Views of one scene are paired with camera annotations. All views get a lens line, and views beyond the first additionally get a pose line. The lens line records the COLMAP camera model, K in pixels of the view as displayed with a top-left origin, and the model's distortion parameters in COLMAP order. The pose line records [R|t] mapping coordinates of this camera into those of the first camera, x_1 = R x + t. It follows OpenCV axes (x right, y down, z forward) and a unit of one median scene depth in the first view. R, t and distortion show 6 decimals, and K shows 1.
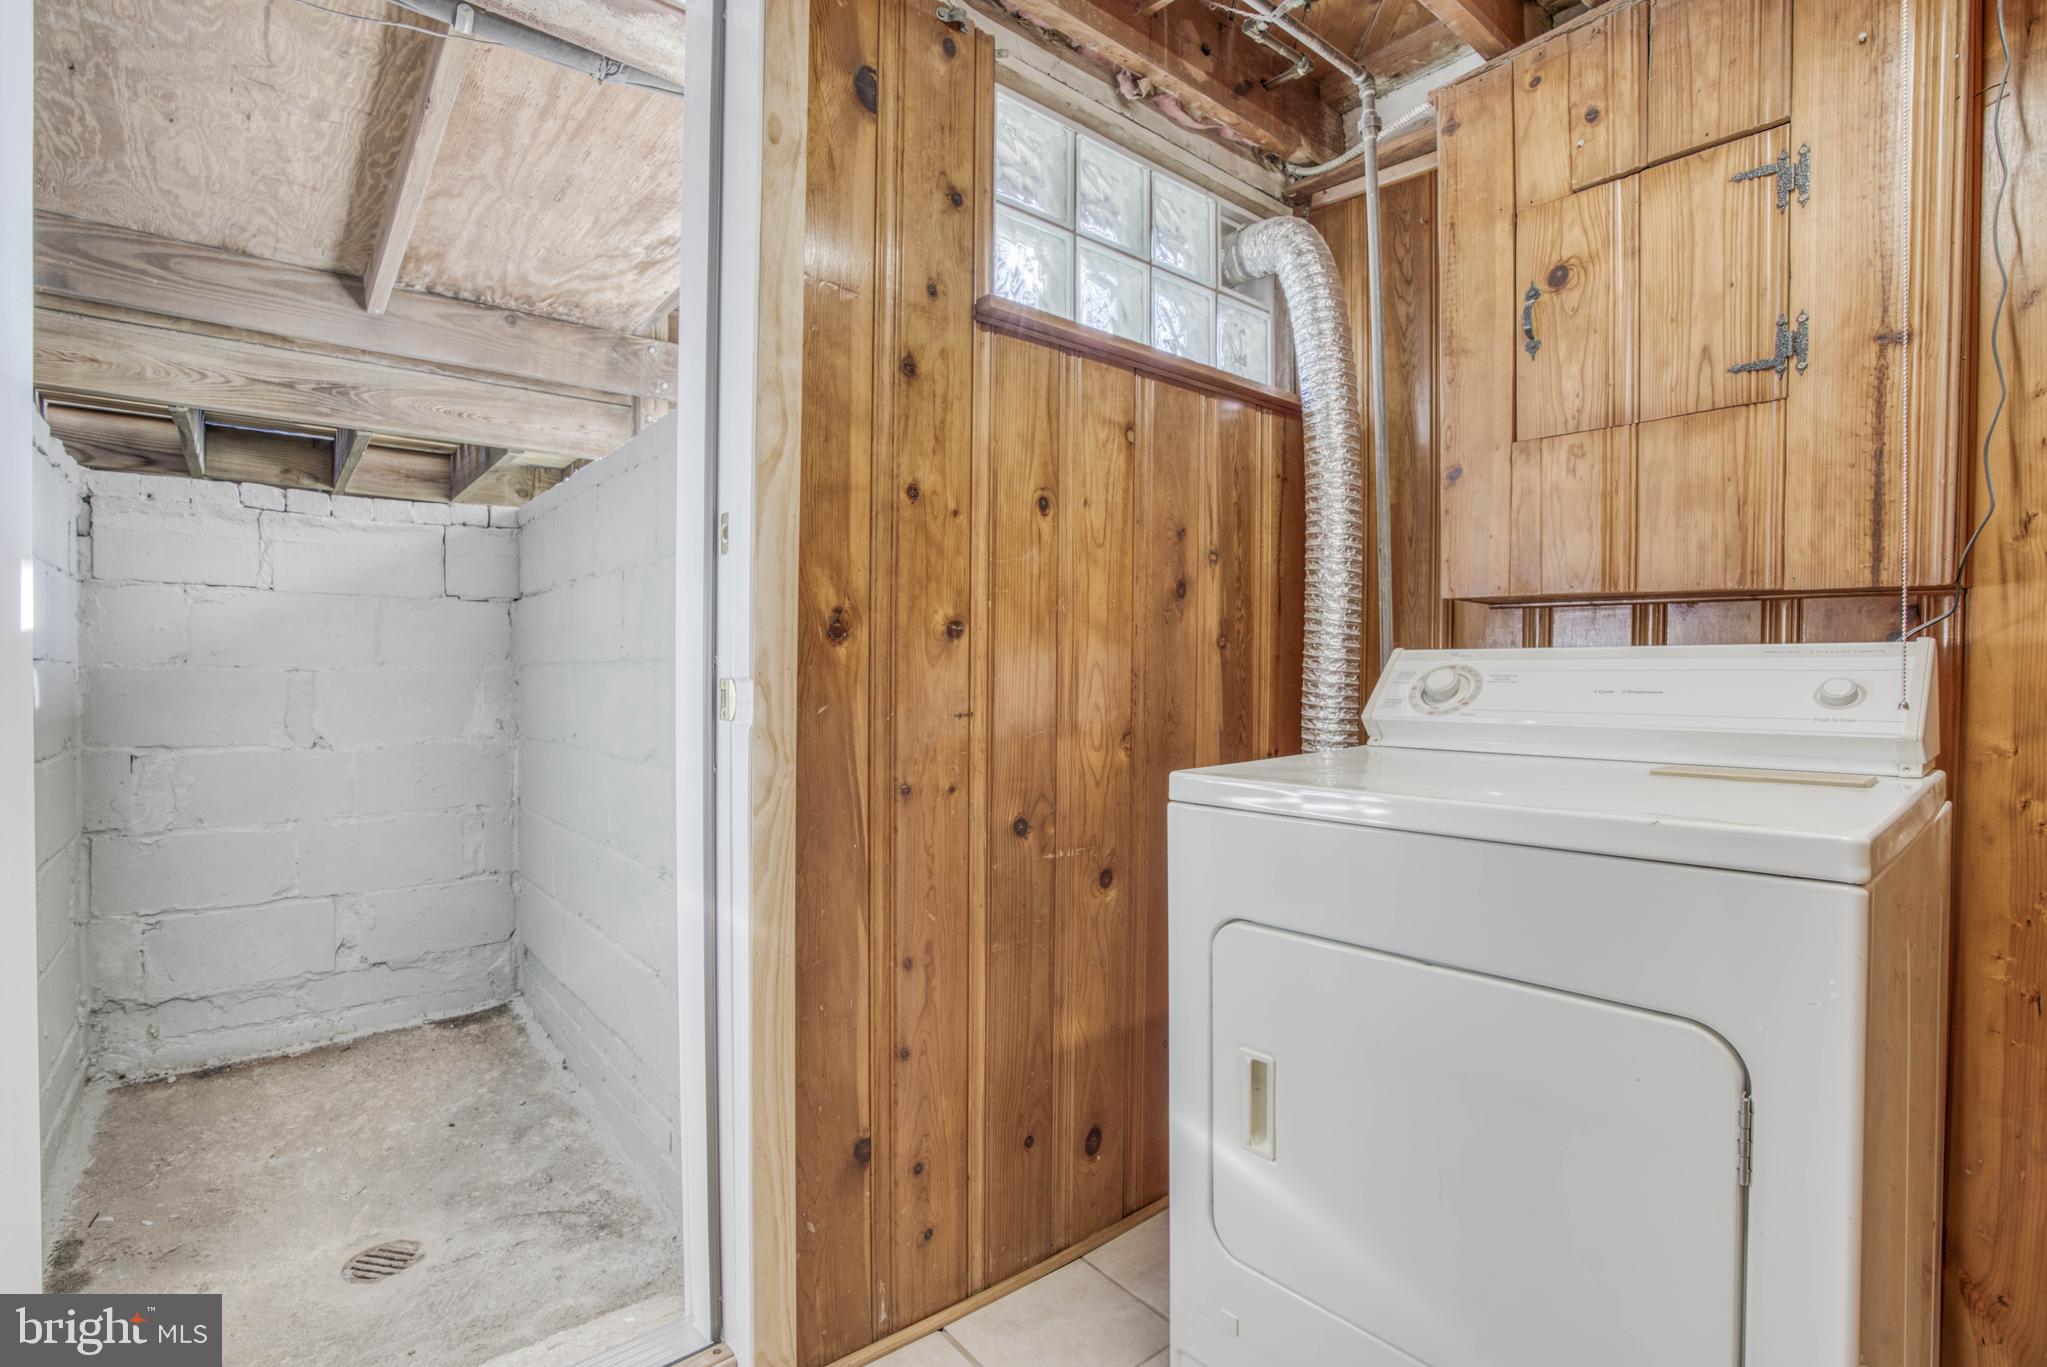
lens RADIAL K [[942.9, 0, 987.8], [0, 942.9, 650.3], [0, 0, 1]] dist [-0.063472, 0.023808]
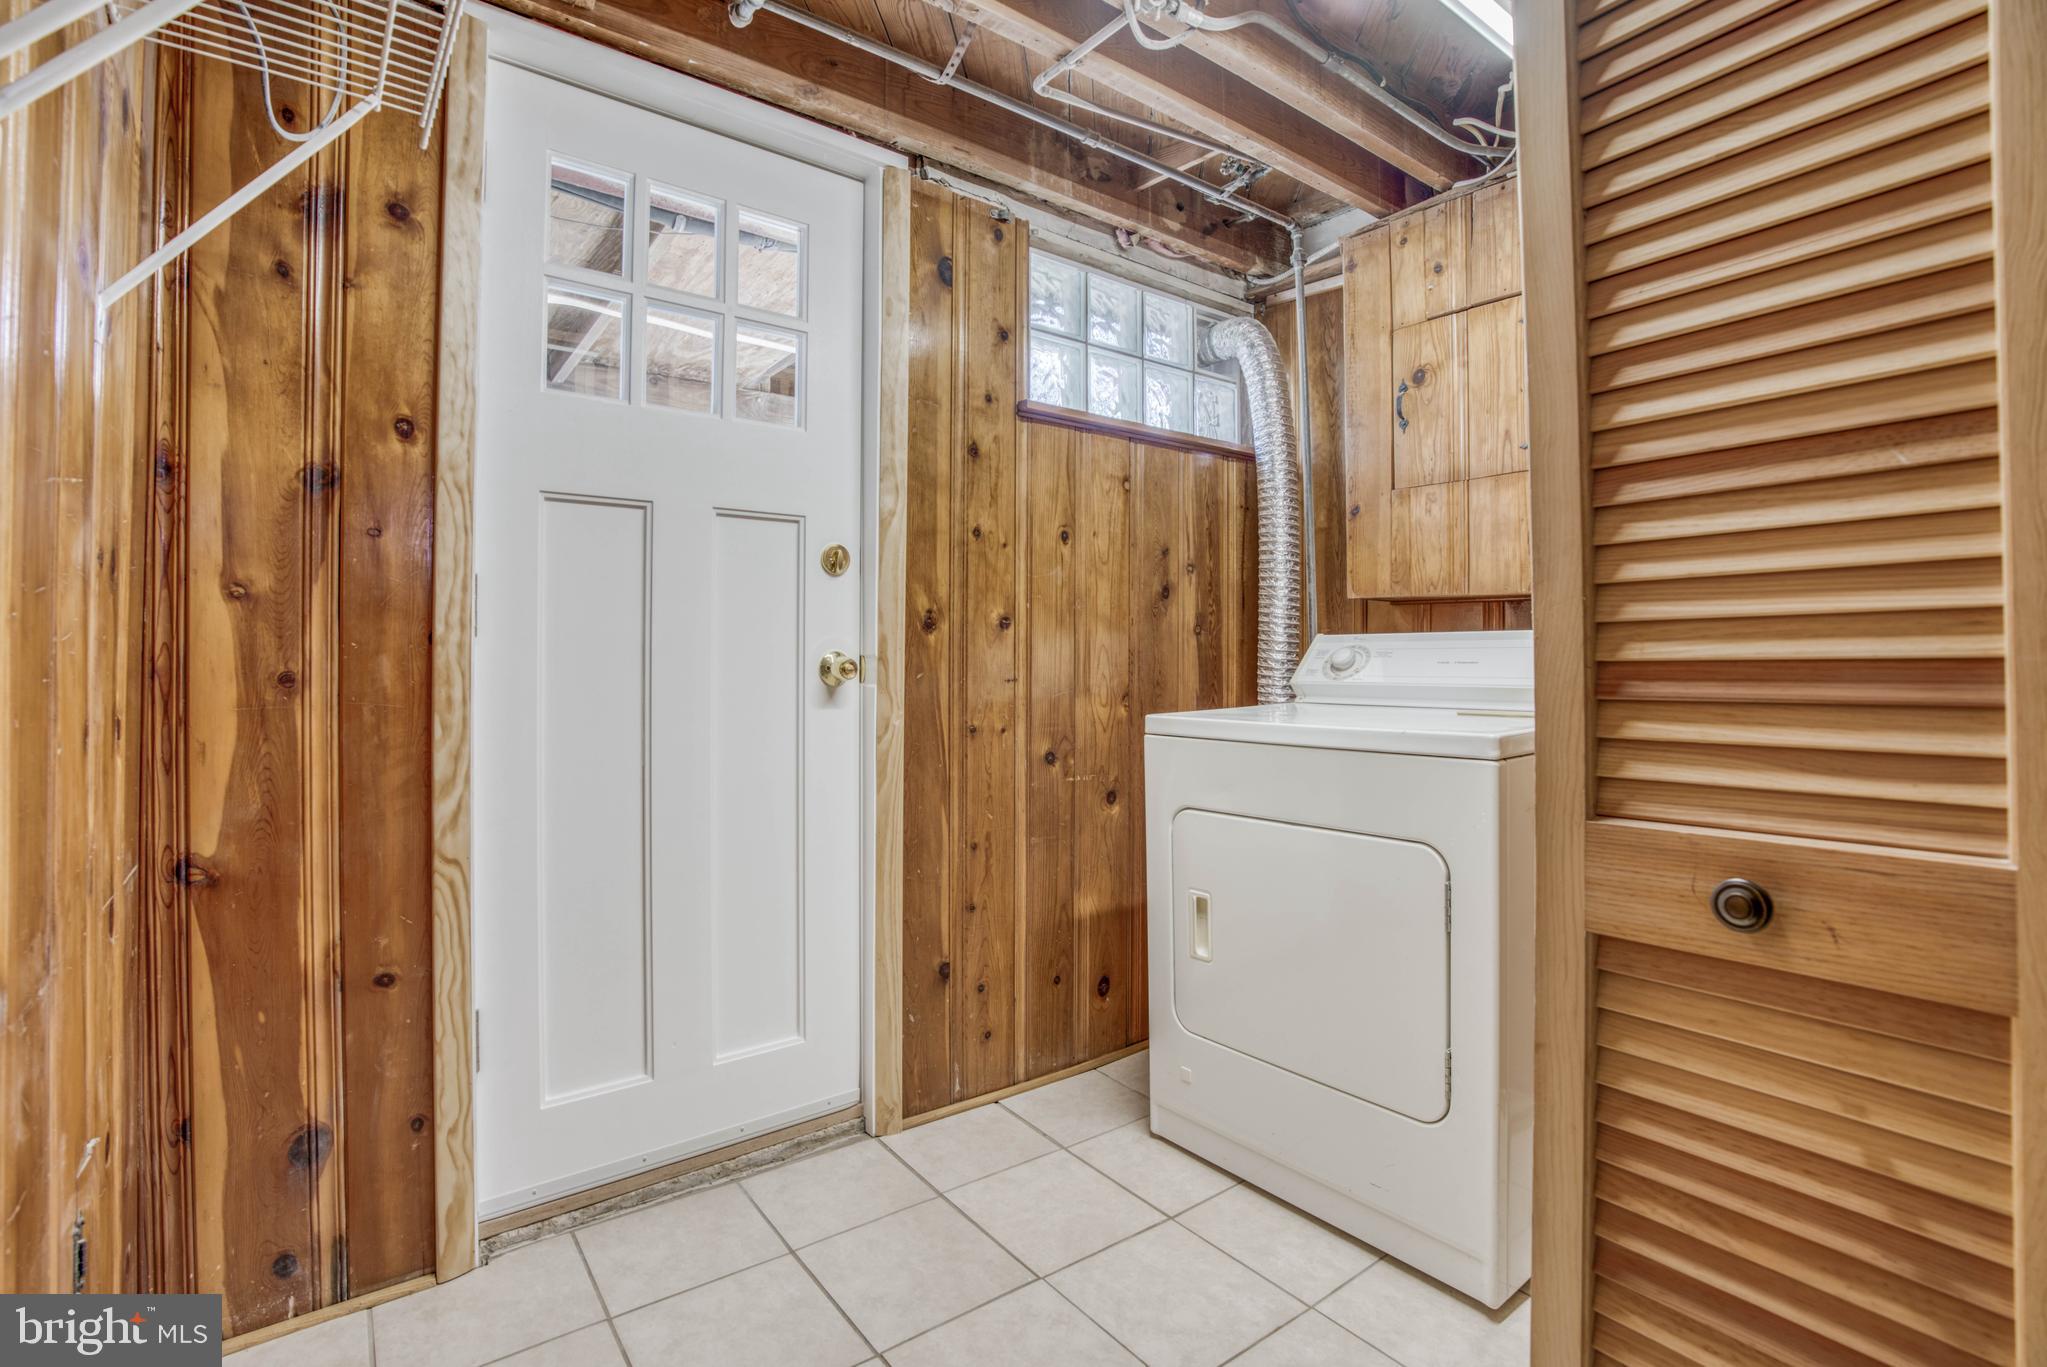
lens RADIAL K [[942.9, 0, 980.4], [0, 942.9, 654.1], [0, 0, 1]] dist [-0.063472, 0.023808]
pose [[0.998664, -0.004733, -0.051460, 0.003096], [0.005647, 0.999828, 0.017638, 0.000764], [0.051367, -0.017905, 0.998519, -0.480530]]
